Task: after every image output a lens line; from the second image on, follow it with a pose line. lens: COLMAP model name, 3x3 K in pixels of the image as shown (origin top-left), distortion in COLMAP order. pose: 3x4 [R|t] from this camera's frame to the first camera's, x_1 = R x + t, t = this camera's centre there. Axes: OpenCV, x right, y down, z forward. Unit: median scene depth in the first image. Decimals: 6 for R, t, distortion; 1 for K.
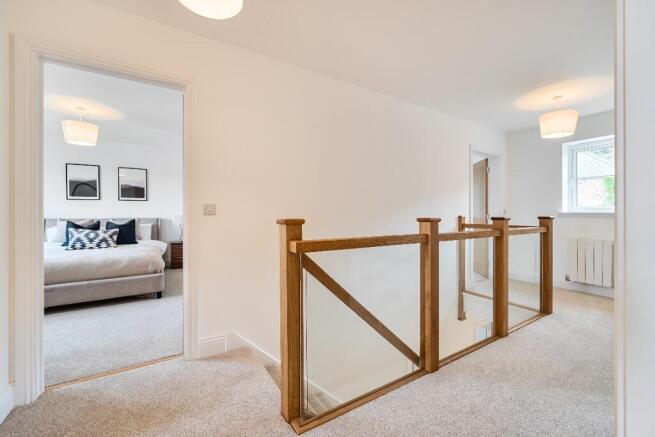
lens RADIAL K [[263.6, 0, 327.3], [0, 263.6, 214.2], [0, 0, 1]] dist [-0.018171, -0.000143]
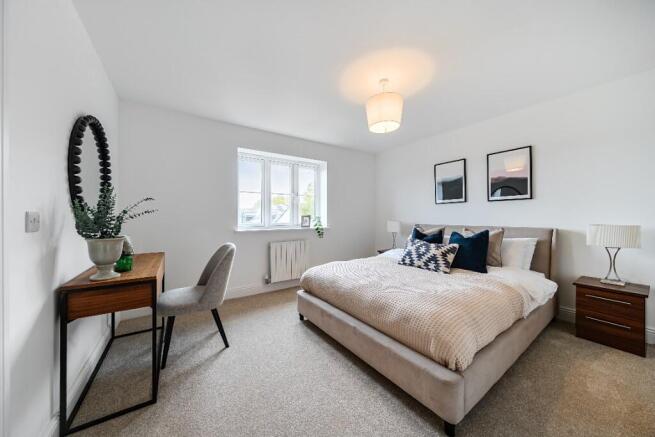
lens RADIAL K [[225.6, 0, 329.8], [0, 225.6, 215.4], [0, 0, 1]] dist [-0.013377, -0.000080]
pose [[0.028628, -0.007446, -0.999562, -0.219067], [-0.004422, 0.999962, -0.007575, -0.008633], [0.999580, 0.004637, 0.028593, 0.582463]]
